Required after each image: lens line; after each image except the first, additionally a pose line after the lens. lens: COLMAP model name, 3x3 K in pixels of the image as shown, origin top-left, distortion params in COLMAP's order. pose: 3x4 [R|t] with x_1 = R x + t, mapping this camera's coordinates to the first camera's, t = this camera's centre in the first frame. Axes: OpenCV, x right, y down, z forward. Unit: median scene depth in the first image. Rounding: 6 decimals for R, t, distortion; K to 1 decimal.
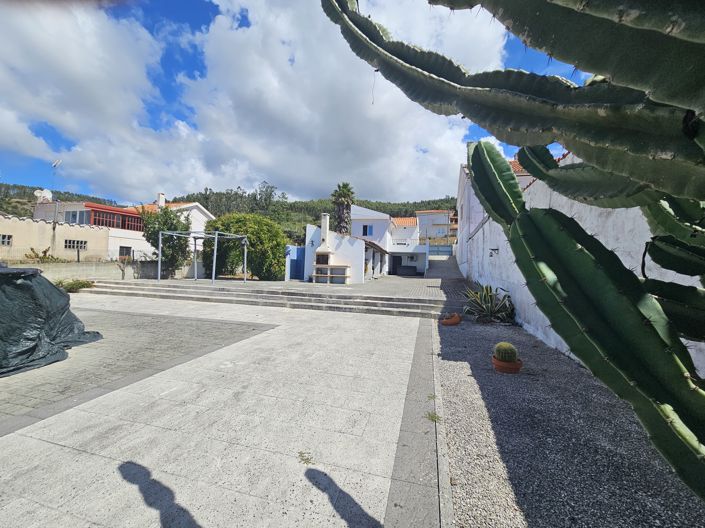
lens RADIAL K [[291.6, 0, 353.5], [0, 291.6, 264.5], [0, 0, 1]] dist [-0.001404, -0.000175]
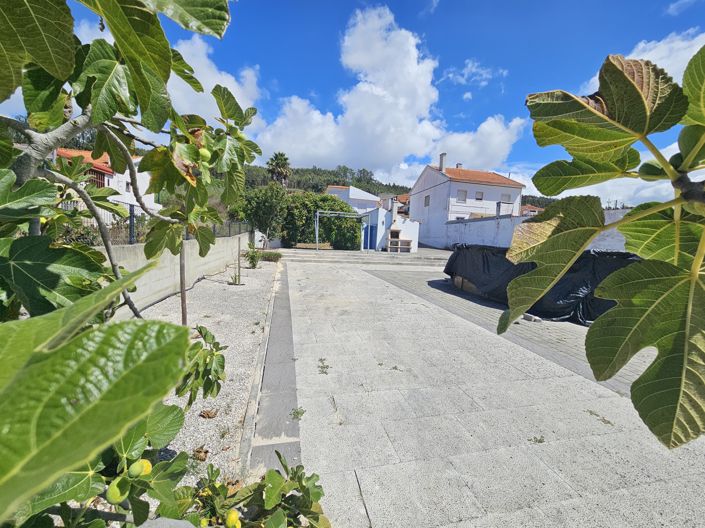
lens RADIAL K [[291.6, 0, 352.6], [0, 291.6, 264.0], [0, 0, 1]] dist [-0.001404, -0.000175]
pose [[0.887667, -0.020687, 0.460022, -0.919351], [-0.029125, 0.994468, 0.100922, -0.013629], [-0.459565, -0.102983, 0.882153, -0.143668]]
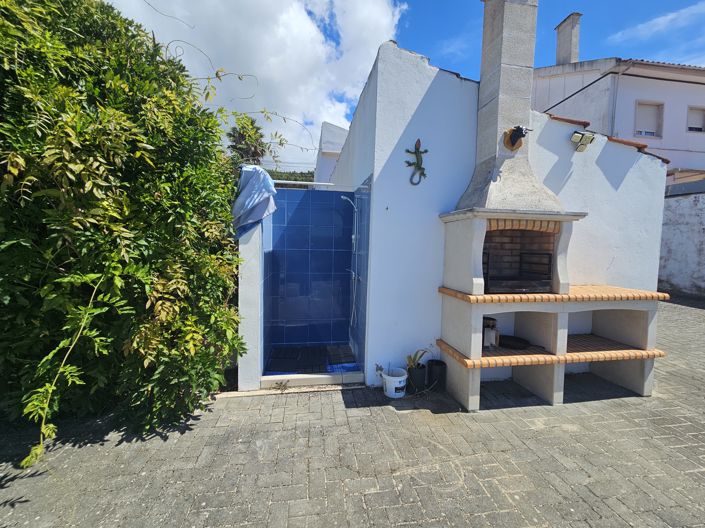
lens RADIAL K [[291.6, 0, 352.1], [0, 291.6, 262.7], [0, 0, 1]] dist [-0.001404, -0.000175]
pose [[0.922755, -0.036607, 0.383645, -0.251073], [0.002652, 0.996058, 0.088664, -0.030712], [-0.385378, -0.080798, 0.919215, 0.883271]]
